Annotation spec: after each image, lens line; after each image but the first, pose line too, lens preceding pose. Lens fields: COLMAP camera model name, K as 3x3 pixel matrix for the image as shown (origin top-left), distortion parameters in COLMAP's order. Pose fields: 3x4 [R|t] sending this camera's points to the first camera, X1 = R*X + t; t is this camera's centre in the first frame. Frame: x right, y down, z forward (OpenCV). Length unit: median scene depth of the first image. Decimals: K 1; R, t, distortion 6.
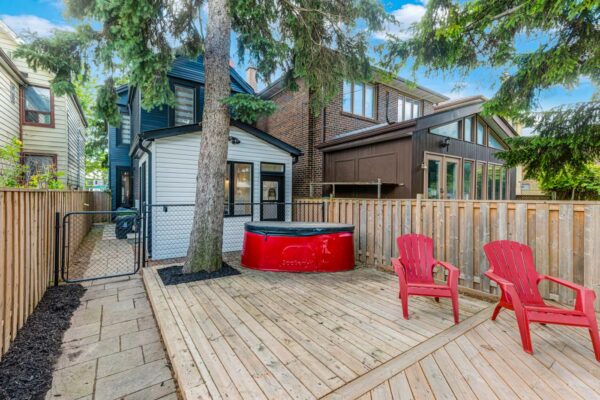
lens RADIAL K [[269.7, 0, 302.3], [0, 269.7, 196.6], [0, 0, 1]] dist [0.012485, 0.000155]
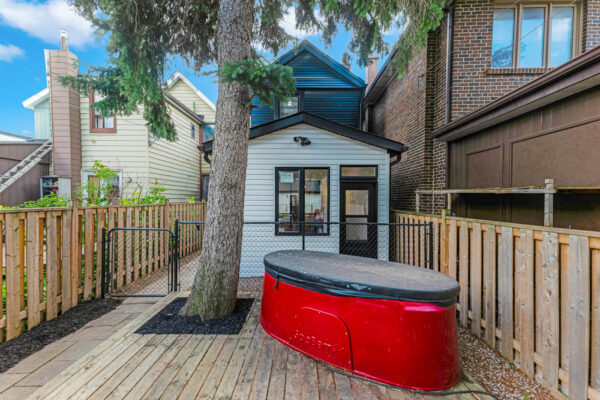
lens RADIAL K [[251.3, 0, 298.2], [0, 251.3, 200.6], [0, 0, 1]] dist [0.030038, -0.000575]
pose [[0.815355, -0.004560, -0.578943, 0.161543], [-0.000203, 0.999967, -0.008163, -0.023509], [0.578961, 0.006773, 0.815327, 0.359197]]
